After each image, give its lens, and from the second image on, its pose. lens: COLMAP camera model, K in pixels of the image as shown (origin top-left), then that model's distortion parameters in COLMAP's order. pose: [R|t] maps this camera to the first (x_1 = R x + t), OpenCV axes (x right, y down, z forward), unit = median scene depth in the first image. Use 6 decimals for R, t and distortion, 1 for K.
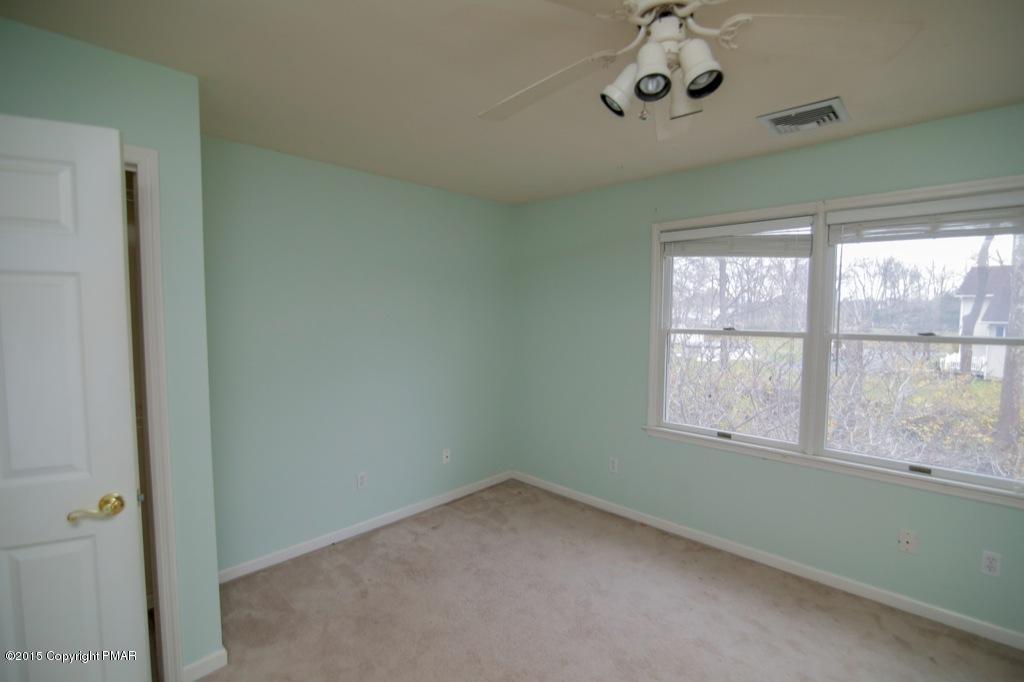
lens RADIAL K [[365.9, 0, 512.9], [0, 365.9, 333.6], [0, 0, 1]] dist [-0.000484, -0.000195]
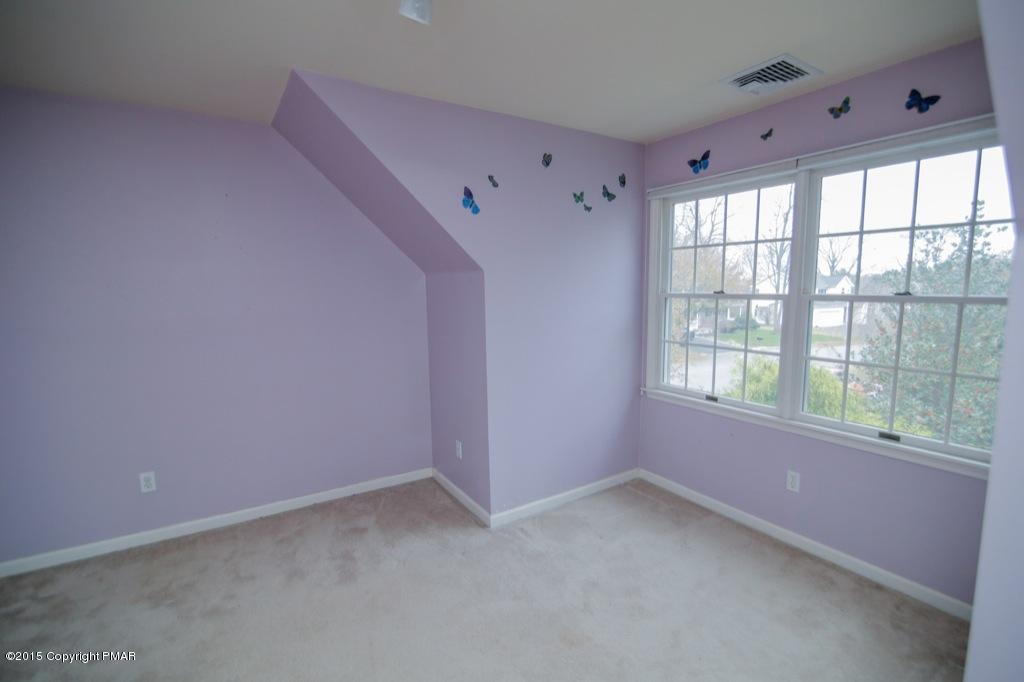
lens RADIAL K [[467.6, 0, 519.4], [0, 467.6, 341.7], [0, 0, 1]] dist [-0.018114, -0.000505]
pose [[0.935989, 0.016761, -0.351629, 0.614187], [0.008762, 0.997447, 0.070867, 0.030235], [0.351920, -0.069411, 0.933453, -0.436252]]
